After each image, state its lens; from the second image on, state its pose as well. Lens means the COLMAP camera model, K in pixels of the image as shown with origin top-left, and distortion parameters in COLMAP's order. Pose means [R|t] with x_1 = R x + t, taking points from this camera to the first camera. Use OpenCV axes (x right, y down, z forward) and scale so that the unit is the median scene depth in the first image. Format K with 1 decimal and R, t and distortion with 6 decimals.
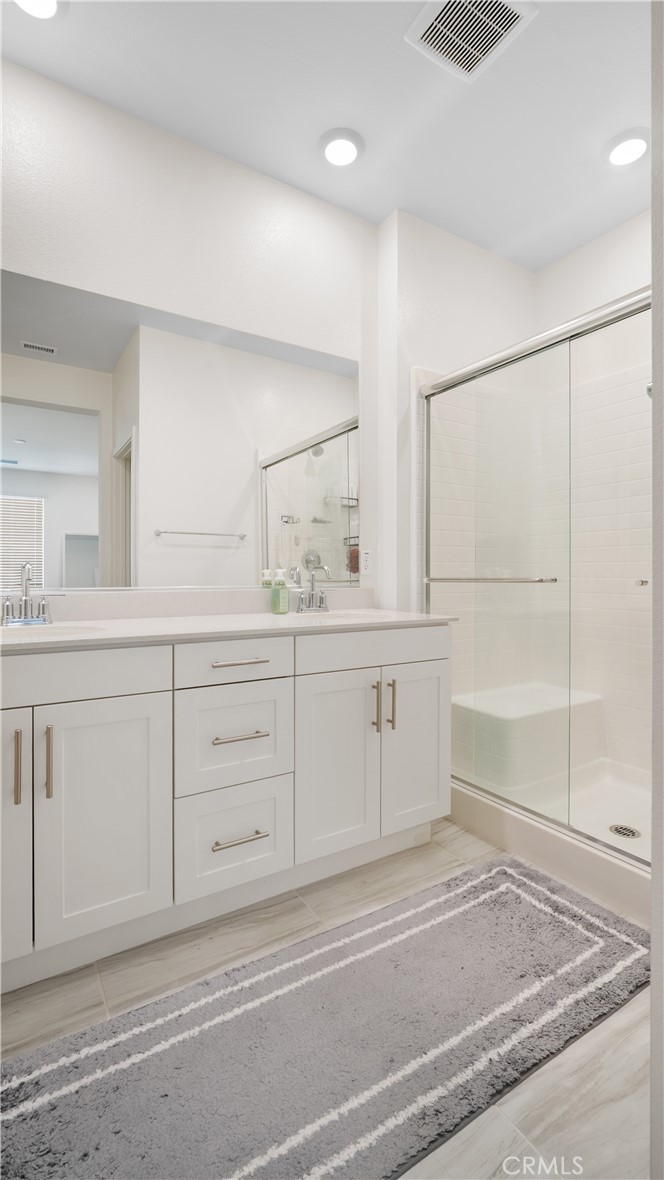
lens RADIAL K [[520.5, 0, 337.4], [0, 520.5, 580.8], [0, 0, 1]] dist [-0.009785, 0.003410]
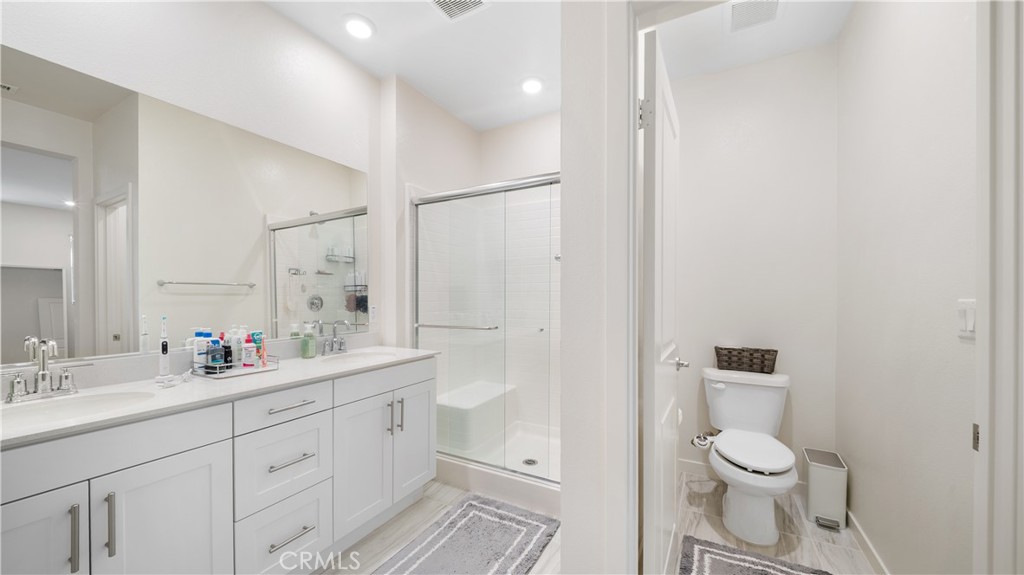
lens RADIAL K [[370.0, 0, 516.3], [0, 370.0, 296.0], [0, 0, 1]] dist [0.000432, -0.002228]
pose [[0.870565, -0.007453, 0.491998, -0.121537], [0.005927, 0.999972, 0.004660, -0.104140], [-0.492019, -0.001140, 0.870584, -0.095754]]
